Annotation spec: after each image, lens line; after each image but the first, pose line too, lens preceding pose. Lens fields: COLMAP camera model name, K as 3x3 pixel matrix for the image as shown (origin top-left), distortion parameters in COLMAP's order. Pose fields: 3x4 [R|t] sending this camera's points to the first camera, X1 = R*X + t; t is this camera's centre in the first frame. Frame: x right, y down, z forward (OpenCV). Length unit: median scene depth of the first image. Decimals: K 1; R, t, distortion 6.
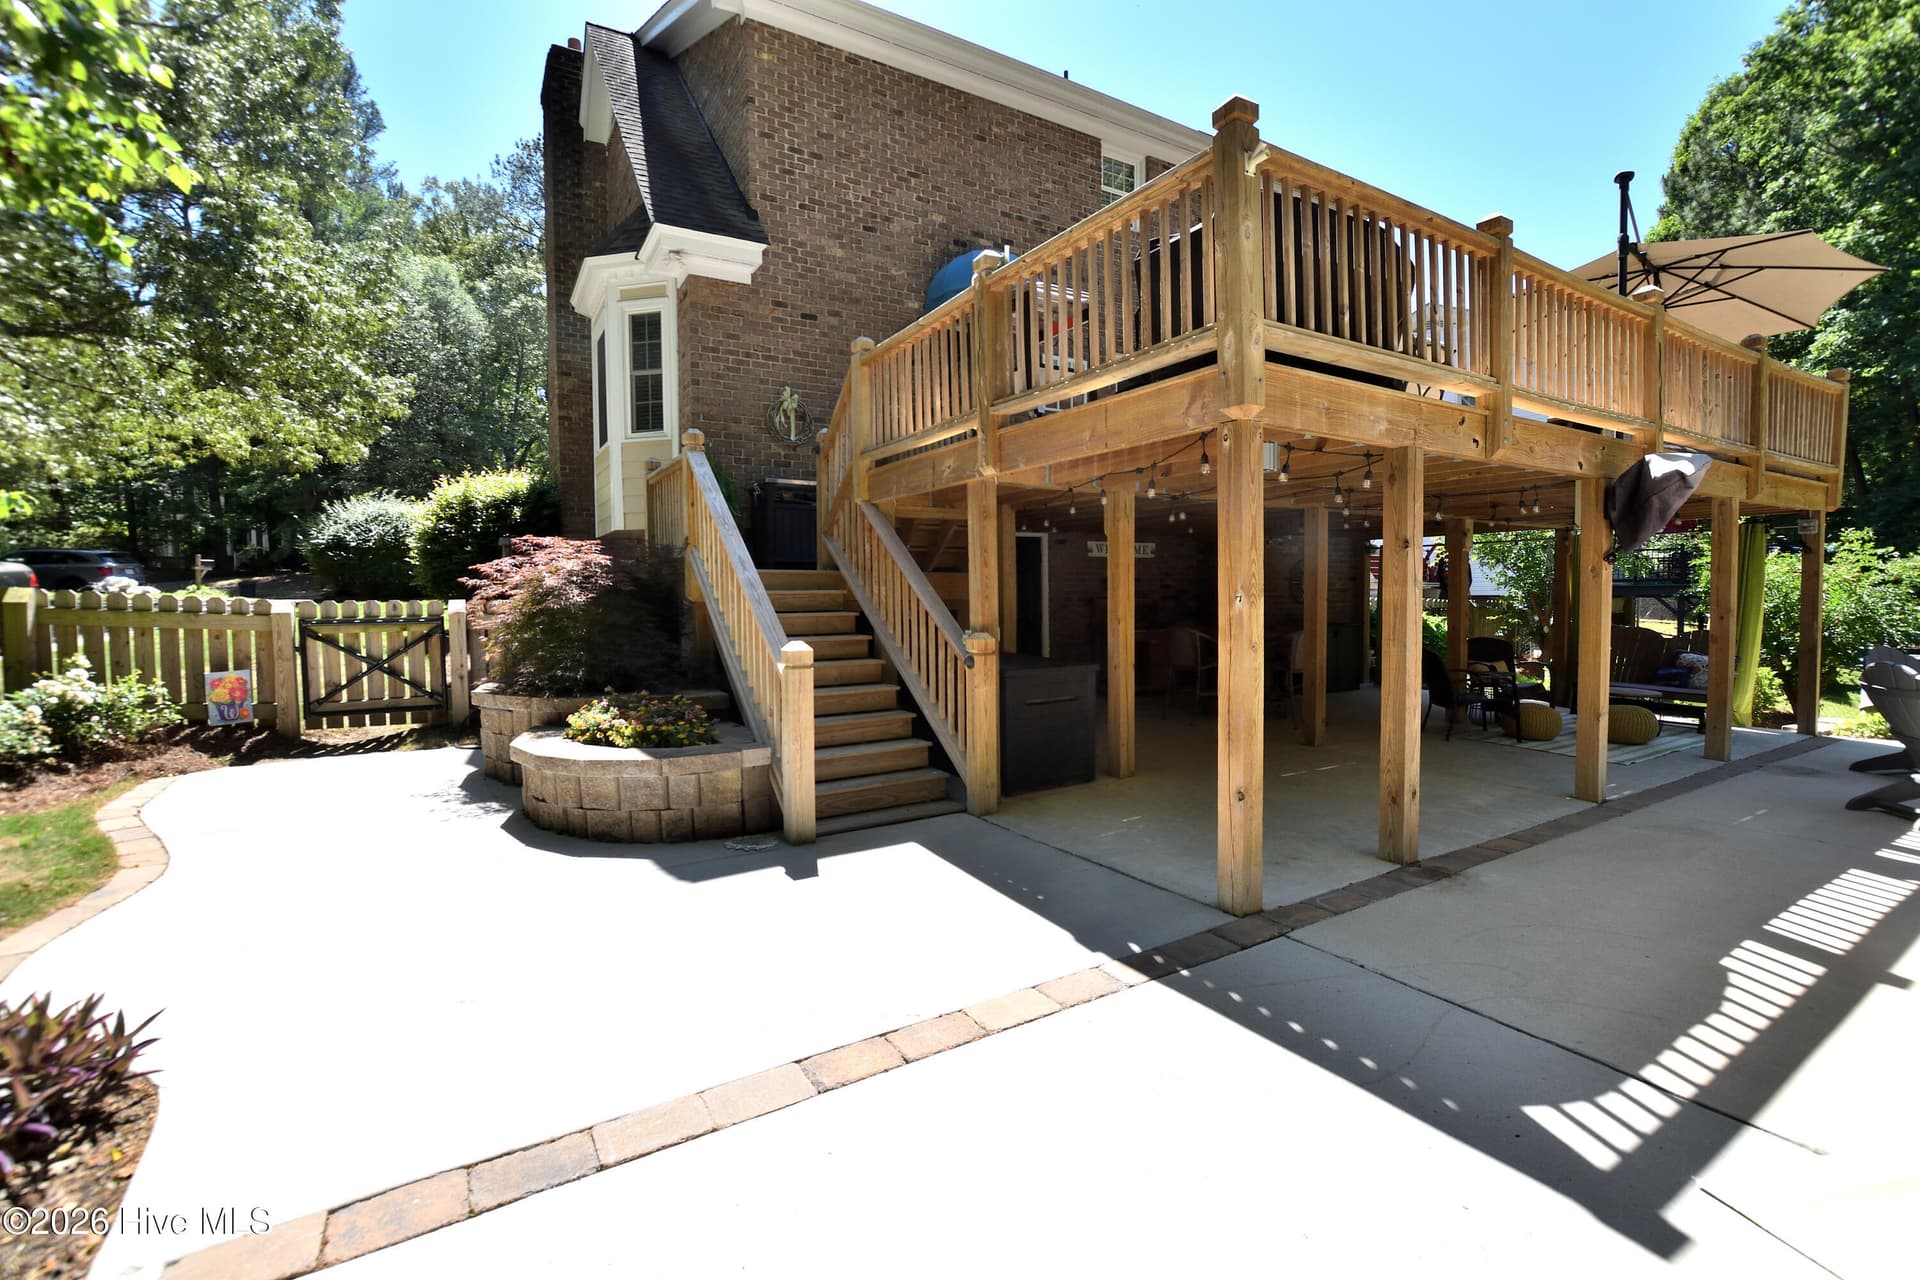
lens RADIAL K [[836.3, 0, 960.0], [0, 836.3, 640.0], [0, 0, 1]] dist [-0.036214, 0.006470]
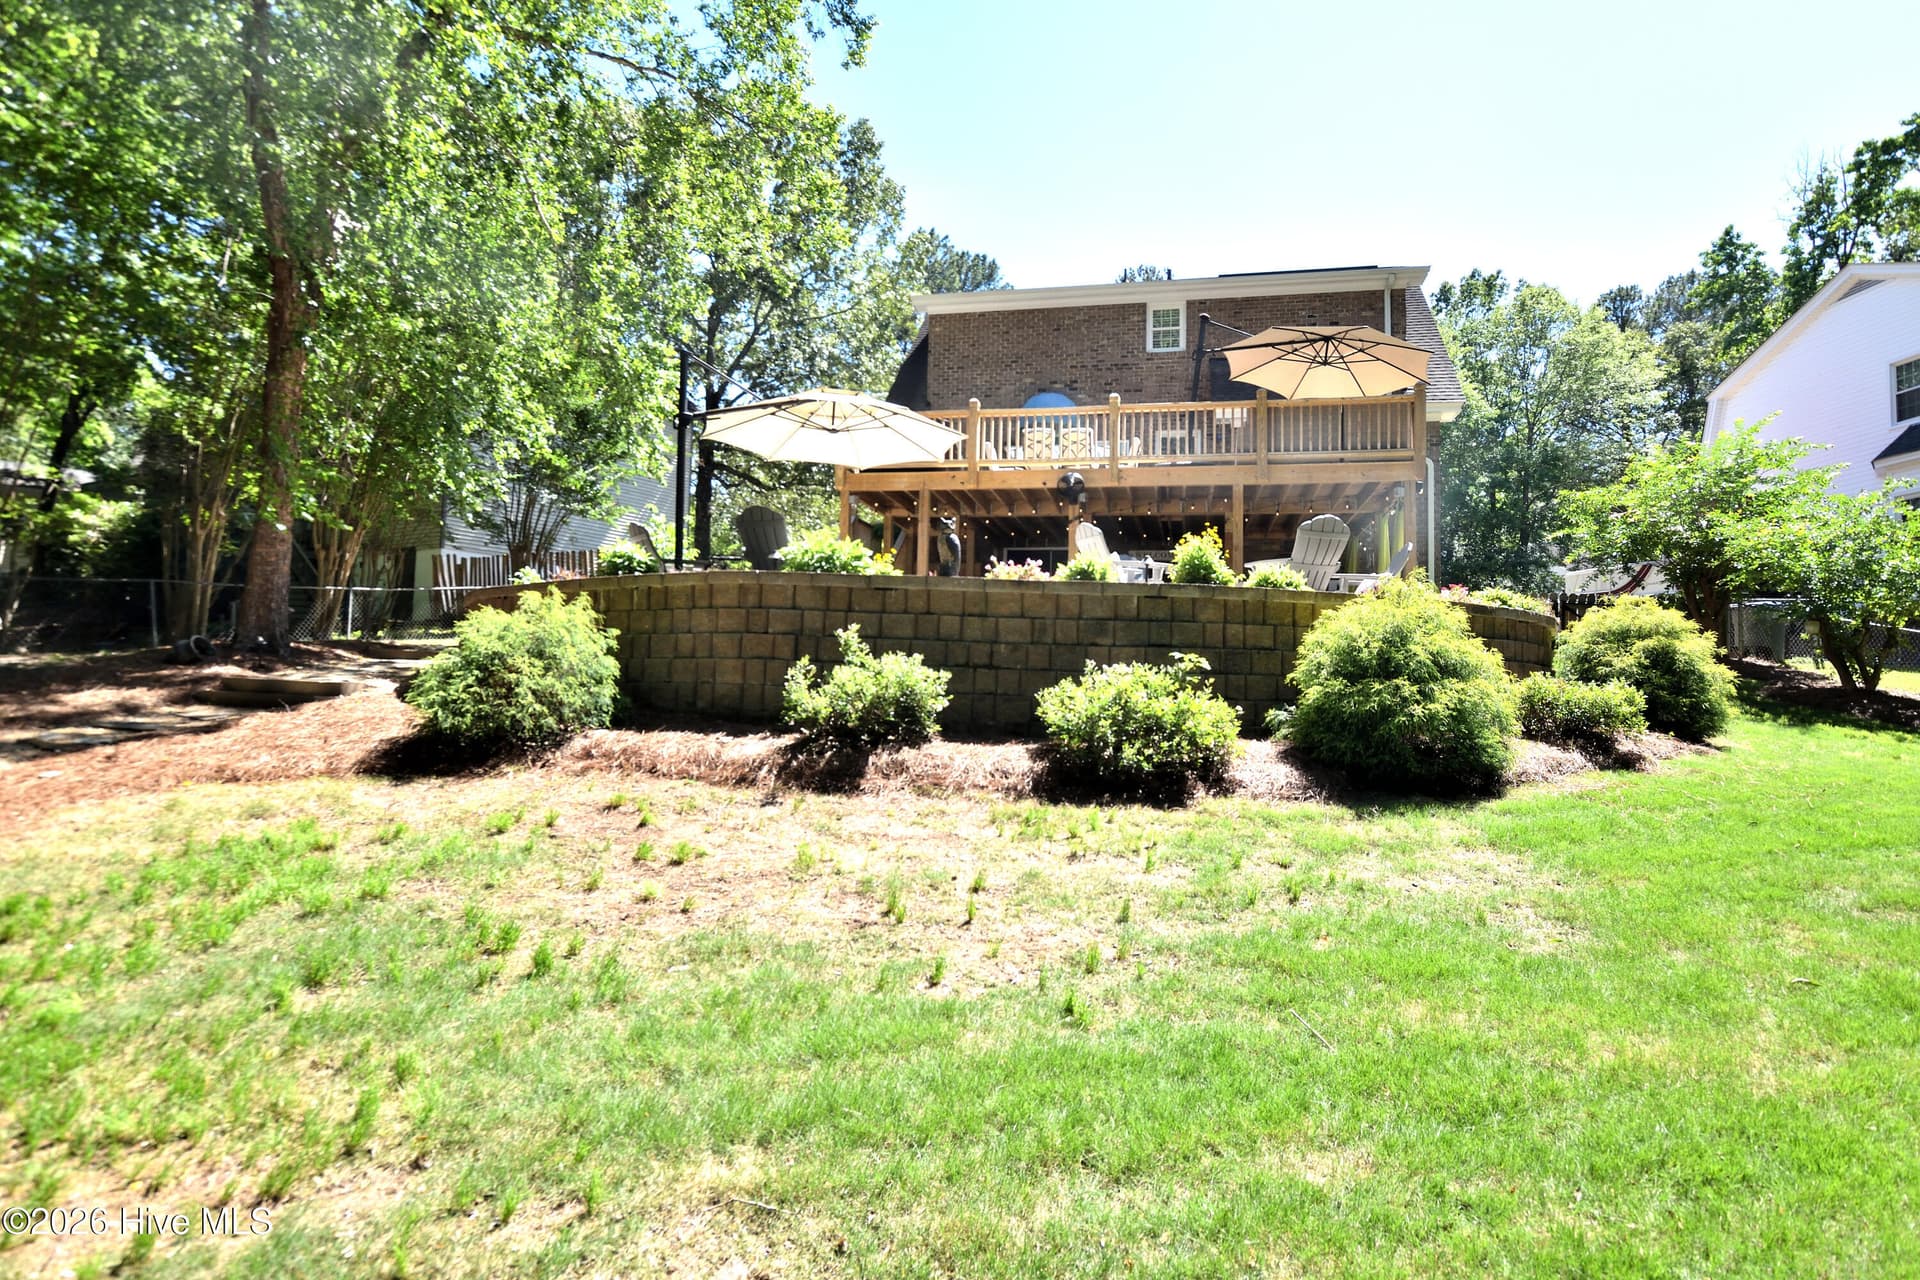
lens RADIAL K [[1010.4, 0, 976.8], [0, 1010.4, 634.1], [0, 0, 1]] dist [-0.013316, 0.000599]
pose [[0.735841, -0.018558, -0.676900, 1.490366], [-0.066582, 0.992798, -0.099599, 0.299665], [0.673873, 0.118358, 0.729305, -0.689105]]
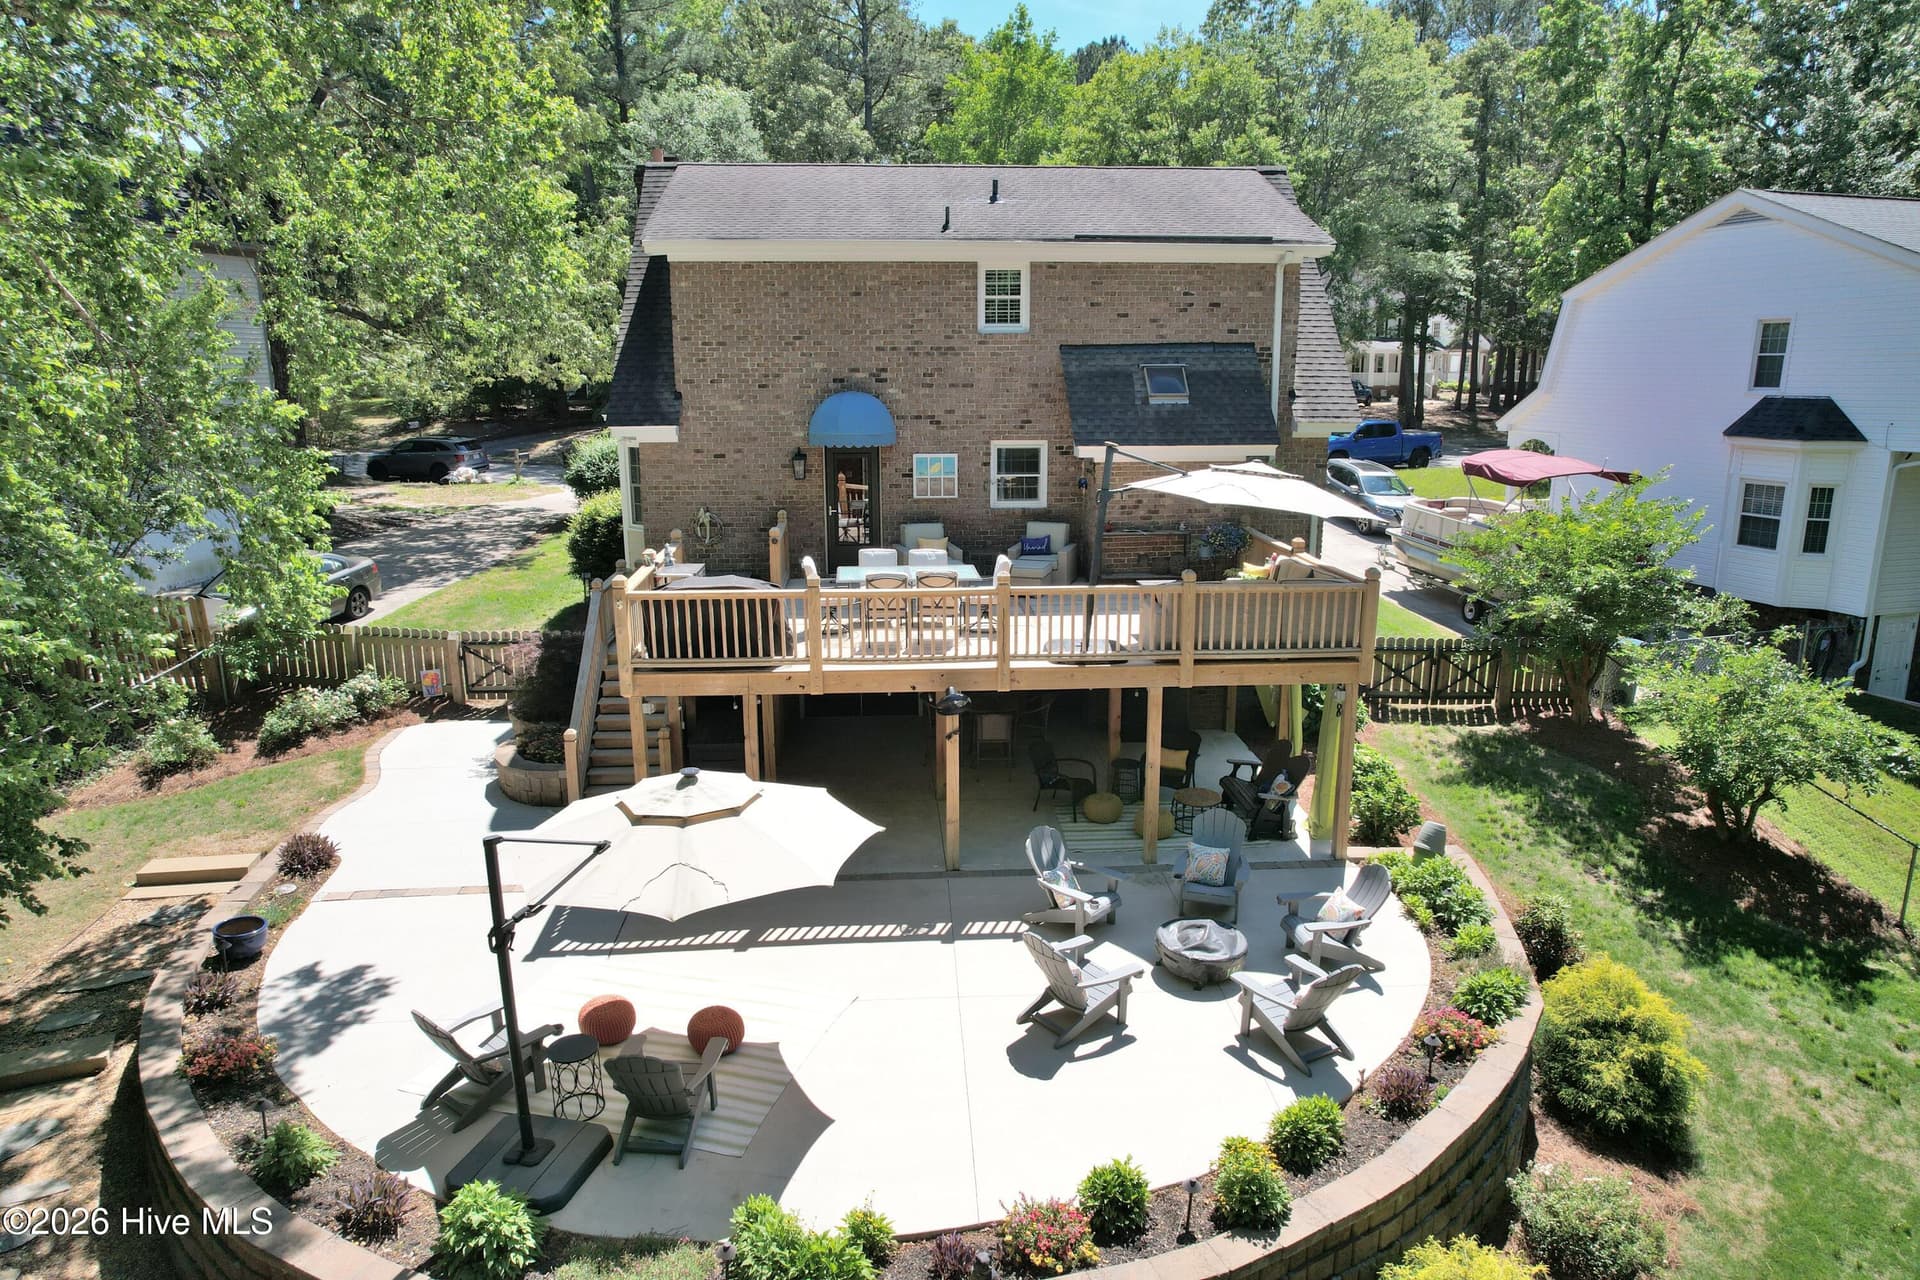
lens RADIAL K [[1221.1, 0, 964.8], [0, 1221.1, 644.7], [0, 0, 1]] dist [-0.075379, 0.069221]
pose [[0.891447, 0.109206, -0.439769, 1.170227], [-0.030973, 0.982939, 0.181303, -0.457898], [0.452066, -0.148001, 0.879621, -0.734191]]
